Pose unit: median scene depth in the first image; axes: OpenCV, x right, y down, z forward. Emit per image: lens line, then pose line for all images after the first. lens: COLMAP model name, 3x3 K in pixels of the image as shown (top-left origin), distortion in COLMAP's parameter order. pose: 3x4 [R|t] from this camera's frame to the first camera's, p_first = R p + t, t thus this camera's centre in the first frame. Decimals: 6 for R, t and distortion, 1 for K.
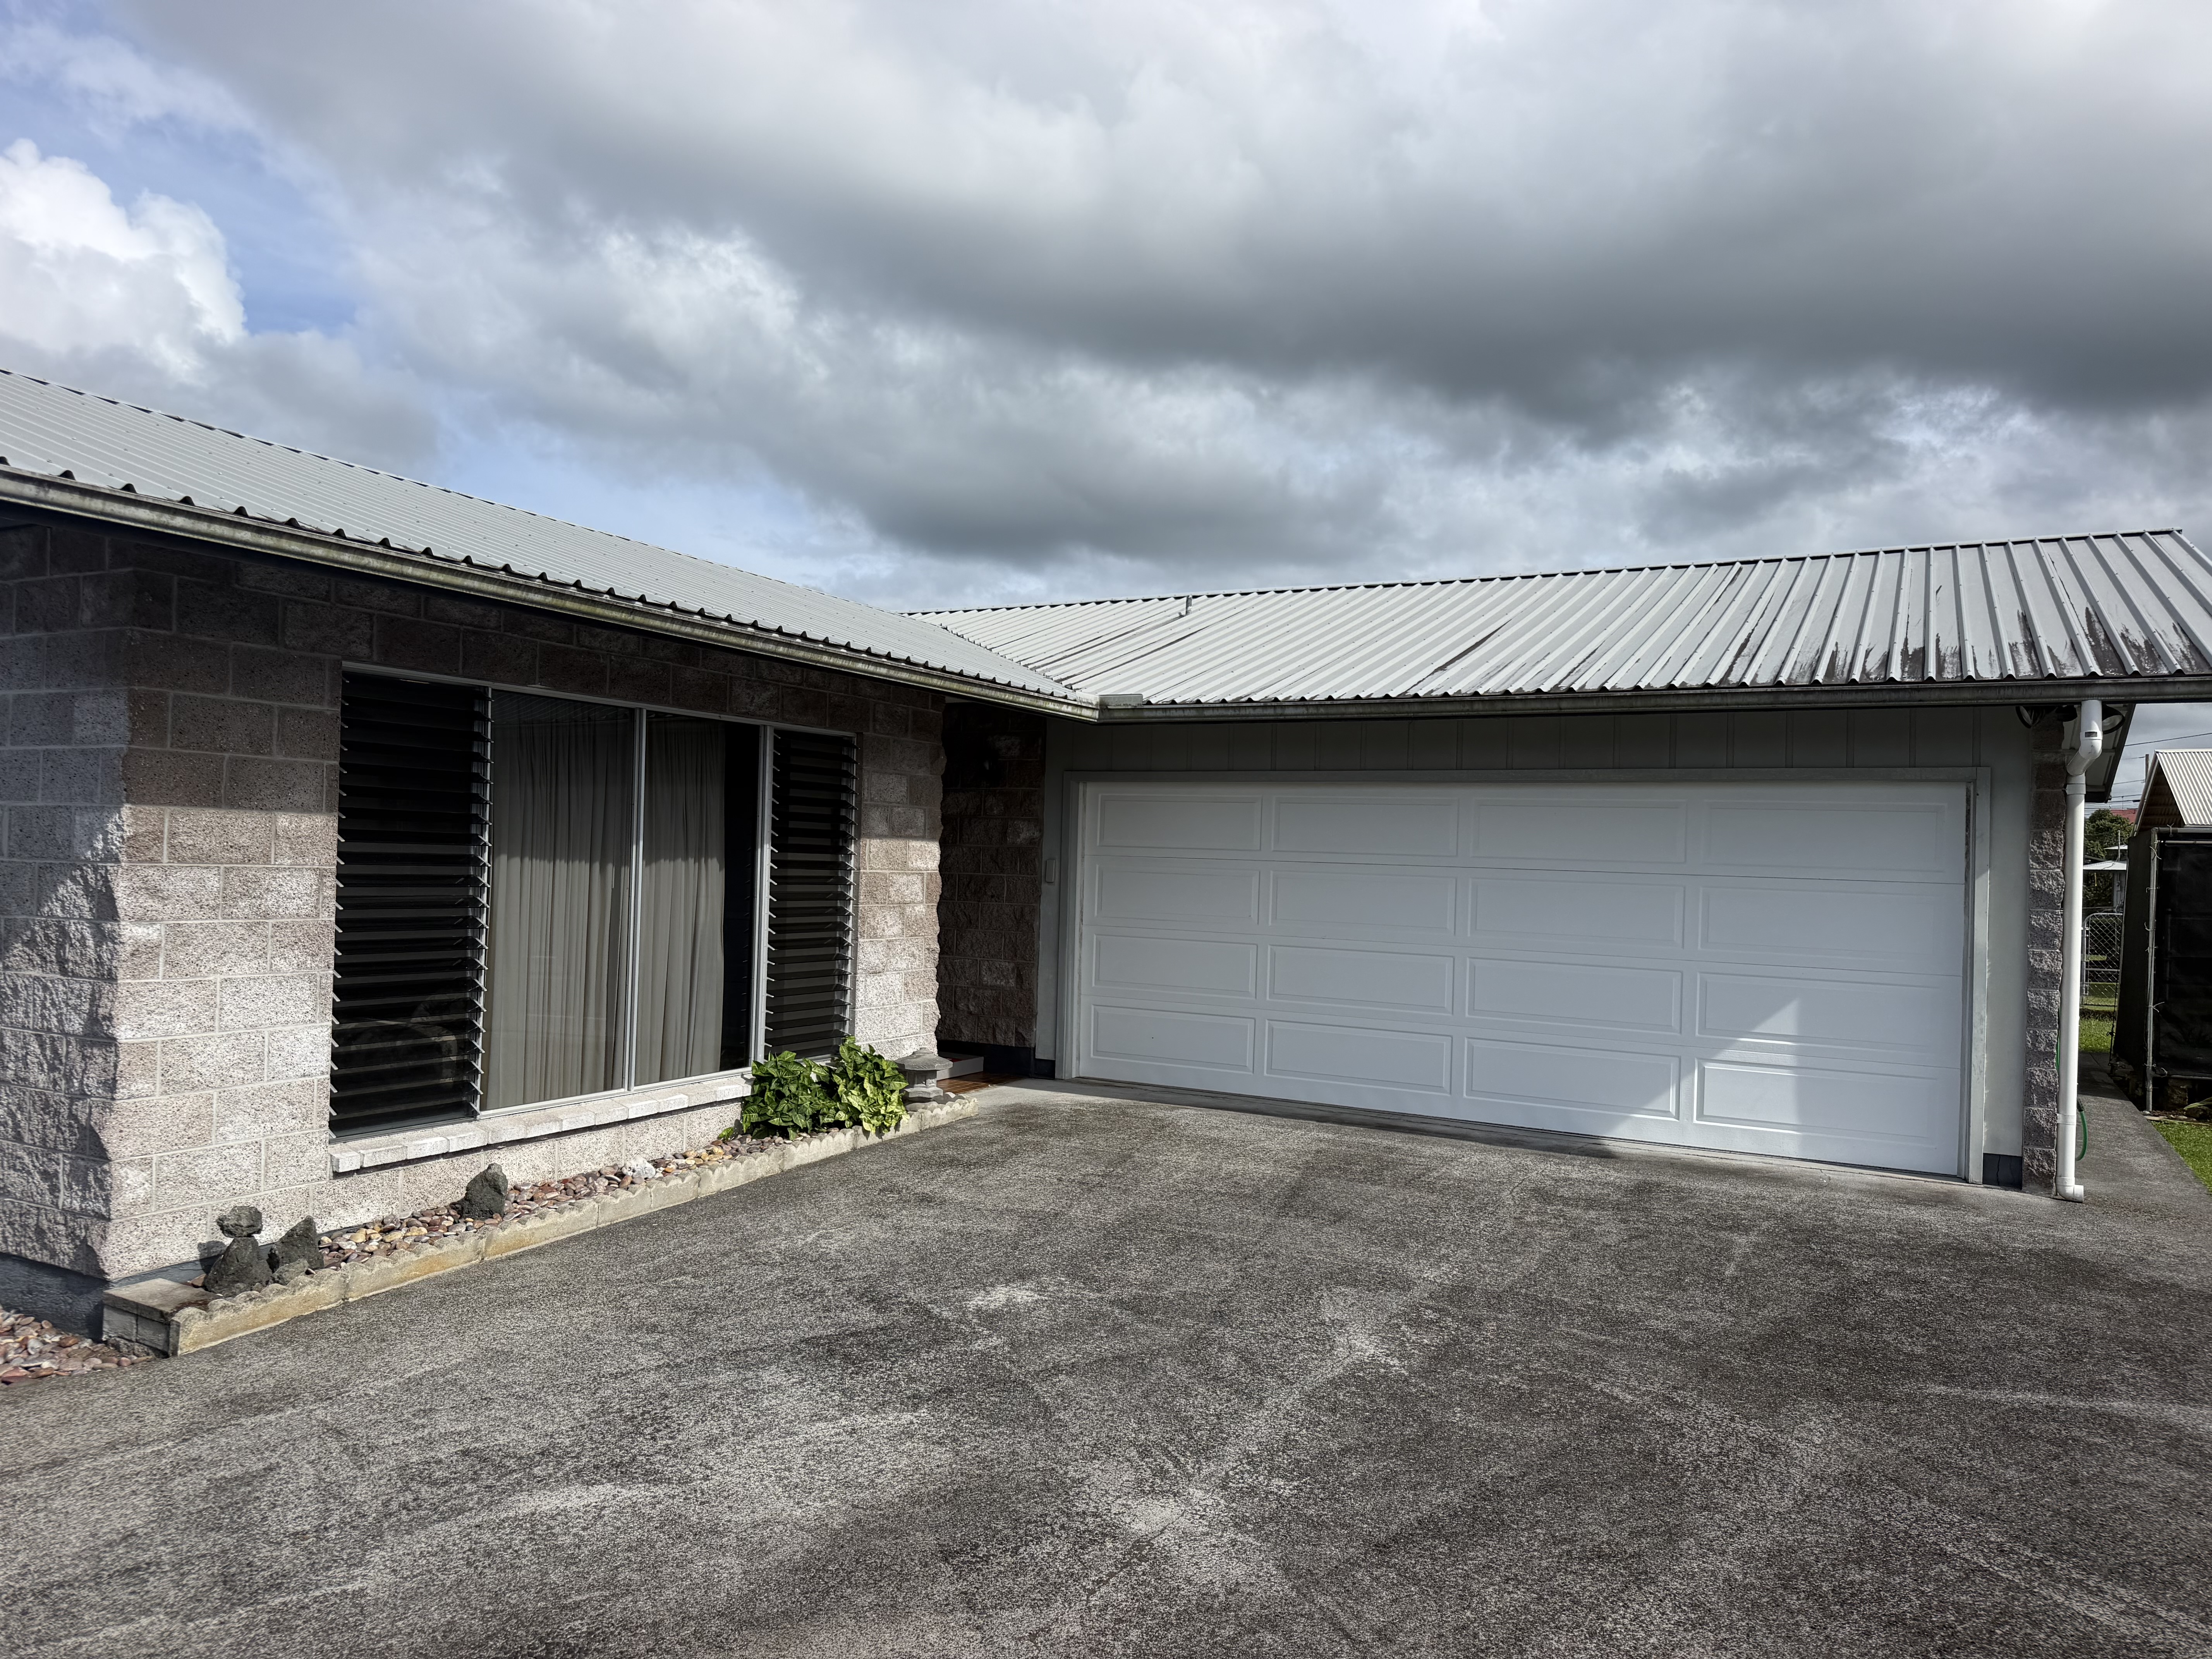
lens RADIAL K [[1593.4, 0, 1104.4], [0, 1593.4, 841.7], [0, 0, 1]] dist [0.040220, -0.005477]
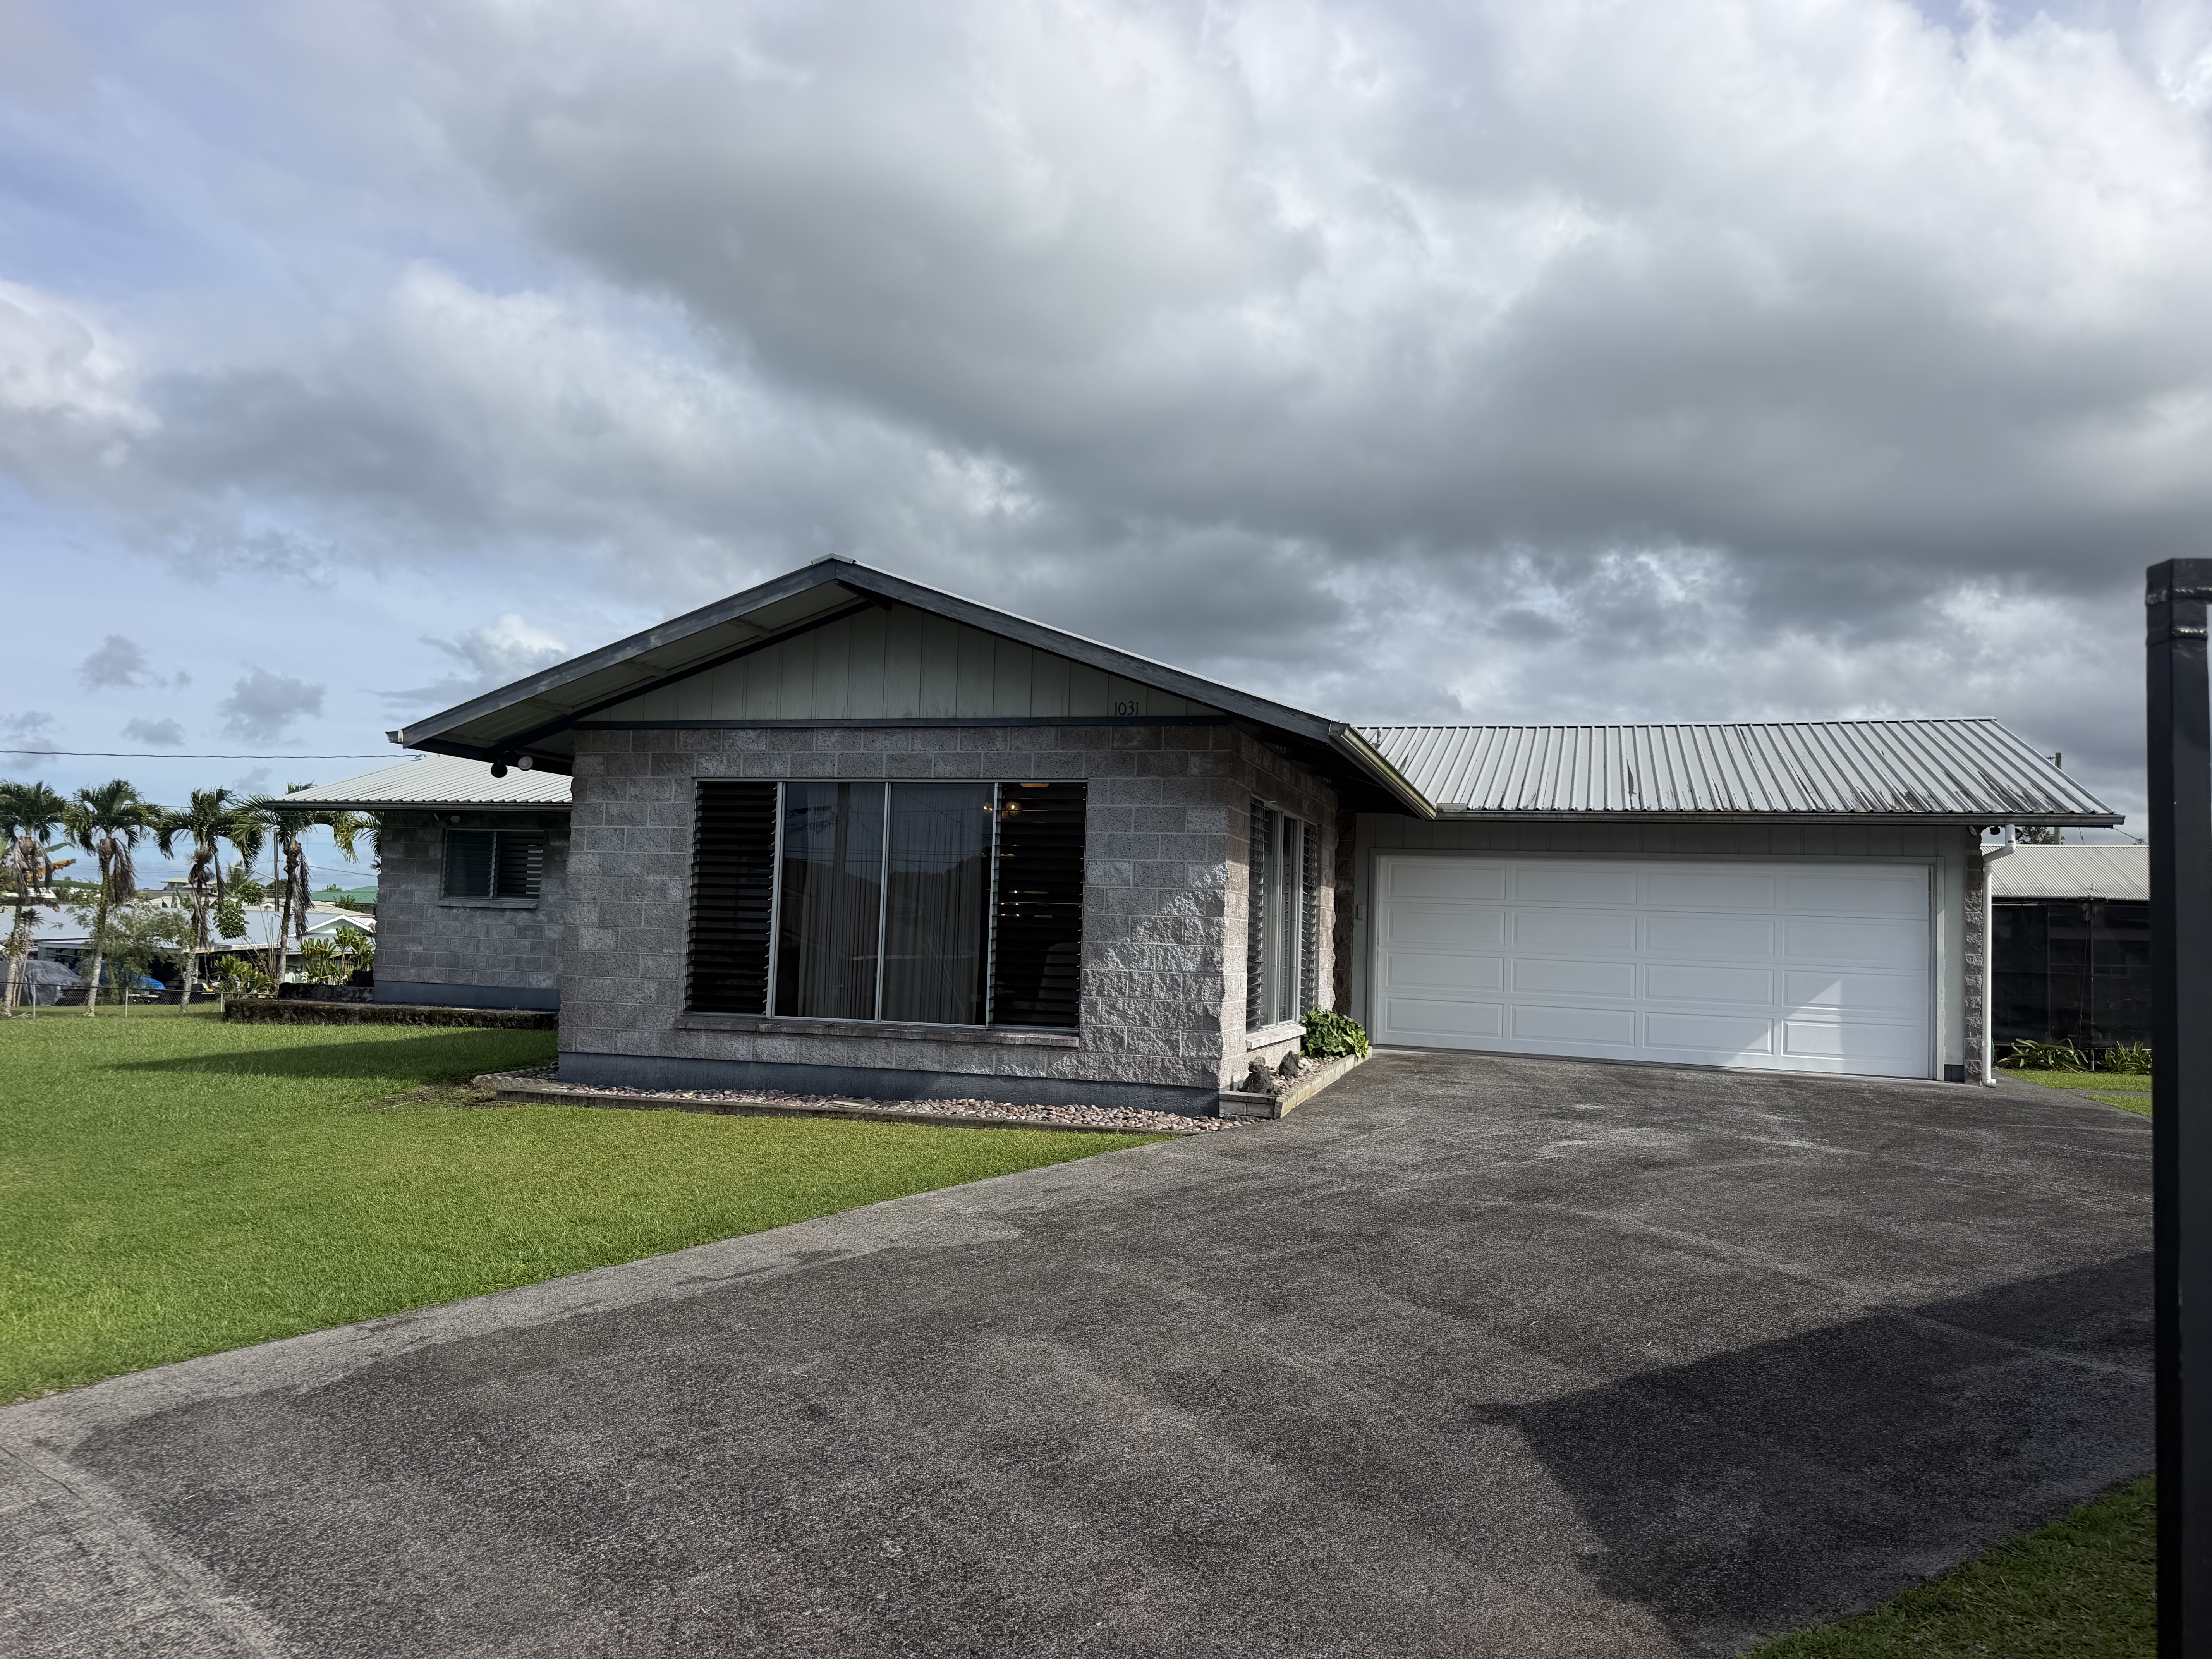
lens RADIAL K [[1593.4, 0, 1108.0], [0, 1593.4, 826.9], [0, 0, 1]] dist [0.040220, -0.005477]
pose [[0.983882, 0.019415, 0.177764, -0.746267], [-0.010015, 0.998511, -0.053625, 0.029800], [-0.178541, 0.050981, 0.982611, -0.672580]]
